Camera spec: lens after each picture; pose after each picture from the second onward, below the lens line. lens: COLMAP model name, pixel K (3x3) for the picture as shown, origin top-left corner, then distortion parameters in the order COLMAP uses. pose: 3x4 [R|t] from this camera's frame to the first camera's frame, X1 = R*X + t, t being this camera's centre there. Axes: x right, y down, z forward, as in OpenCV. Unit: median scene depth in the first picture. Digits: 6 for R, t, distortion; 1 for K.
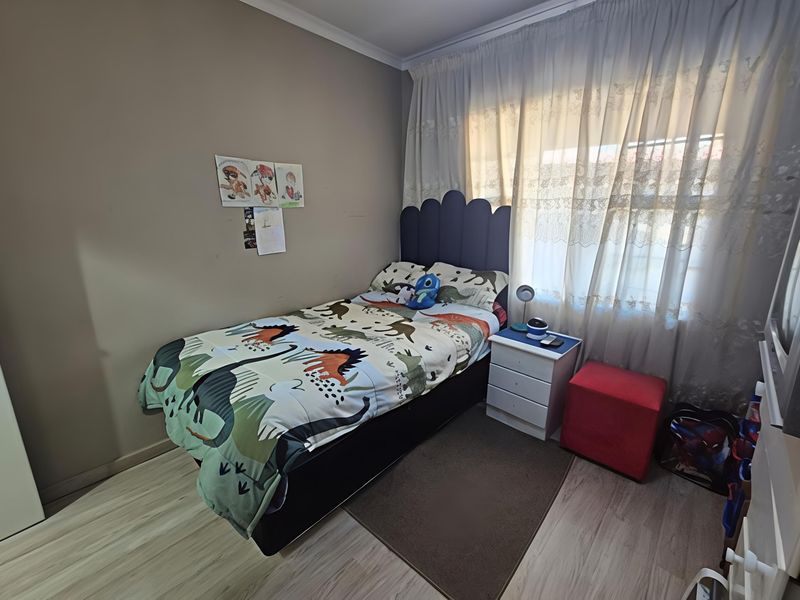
lens RADIAL K [[339.8, 0, 404.6], [0, 339.8, 296.2], [0, 0, 1]] dist [0.000591, -0.000043]
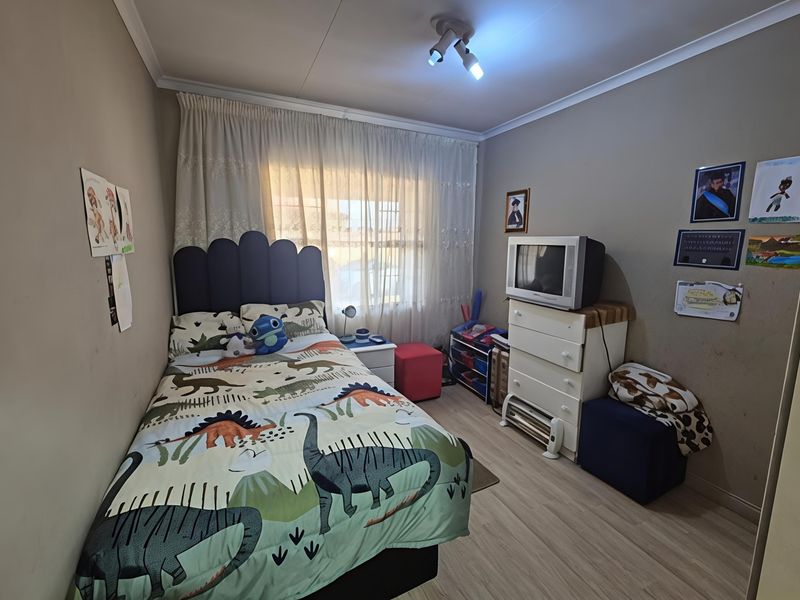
lens RADIAL K [[339.8, 0, 394.3], [0, 339.8, 294.8], [0, 0, 1]] dist [0.000591, -0.000043]
pose [[0.385927, -0.145281, 0.911018, -0.808105], [0.229803, 0.971532, 0.057582, -0.115127], [-0.893449, 0.187133, 0.408326, 0.319844]]
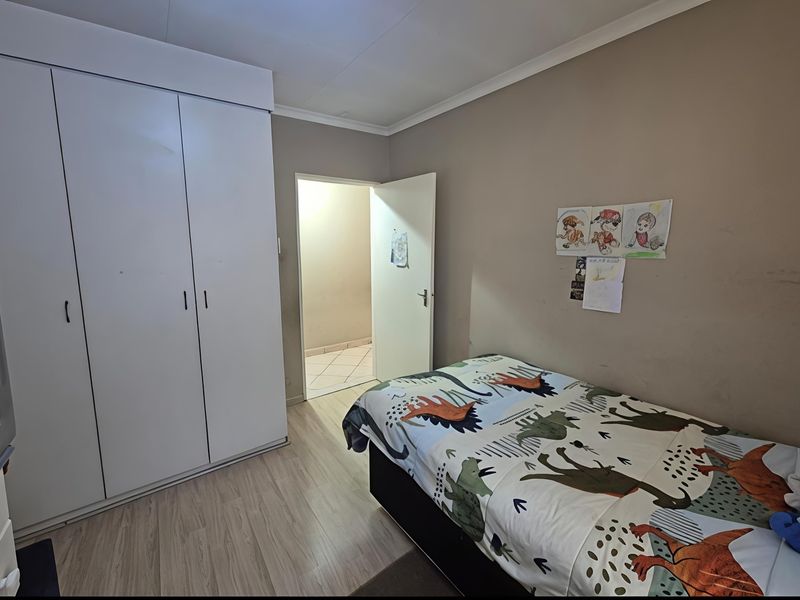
lens RADIAL K [[339.8, 0, 393.8], [0, 339.8, 285.3], [0, 0, 1]] dist [0.000591, -0.000043]
pose [[-0.208307, 0.130277, -0.969348, 0.551500], [-0.241648, 0.953509, 0.180077, -0.227772], [0.947742, 0.271752, -0.167142, 0.683051]]
